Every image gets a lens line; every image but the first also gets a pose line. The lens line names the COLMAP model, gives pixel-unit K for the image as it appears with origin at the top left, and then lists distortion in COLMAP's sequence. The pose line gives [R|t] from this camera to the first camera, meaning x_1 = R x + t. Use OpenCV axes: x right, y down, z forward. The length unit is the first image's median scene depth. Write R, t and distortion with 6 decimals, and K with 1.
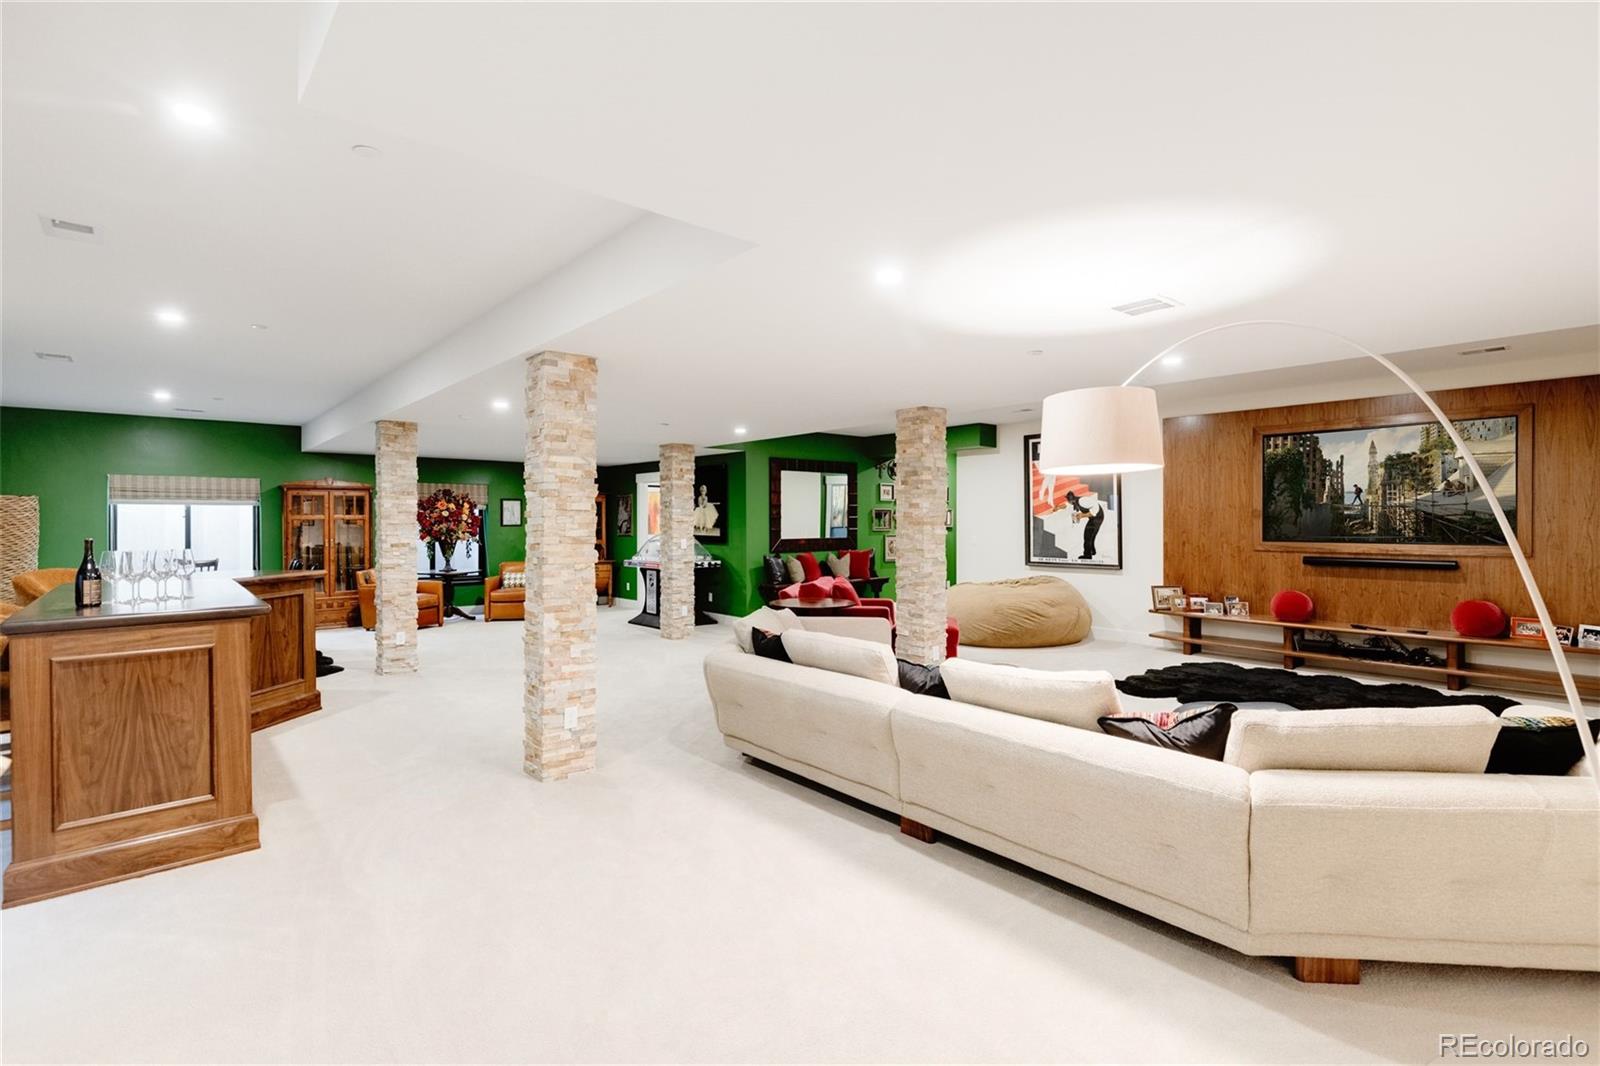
lens RADIAL K [[764.8, 0, 812.1], [0, 764.8, 525.7], [0, 0, 1]] dist [0.000869, -0.000223]
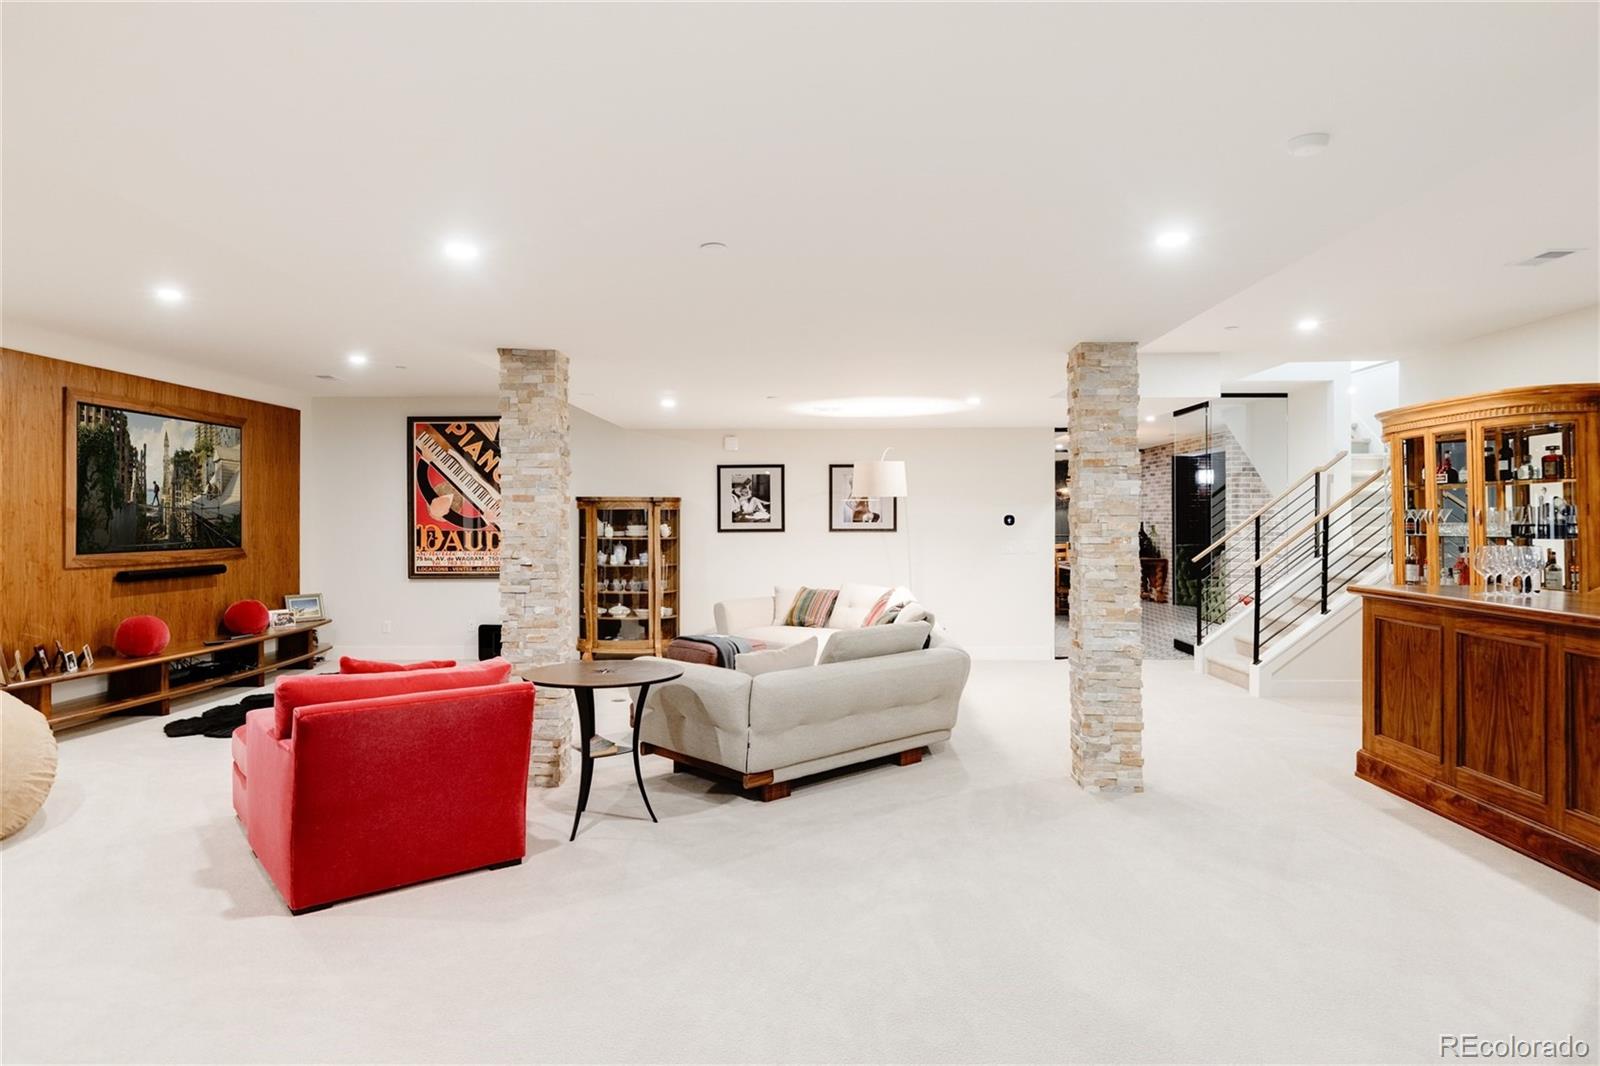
lens RADIAL K [[915.3, 0, 793.4], [0, 915.3, 526.5], [0, 0, 1]] dist [0.002017, 0.000656]
pose [[-0.739385, 0.002335, 0.673279, -0.474676], [0.009295, 0.999934, 0.006740, -0.004656], [-0.673218, 0.011242, -0.739358, 1.267285]]
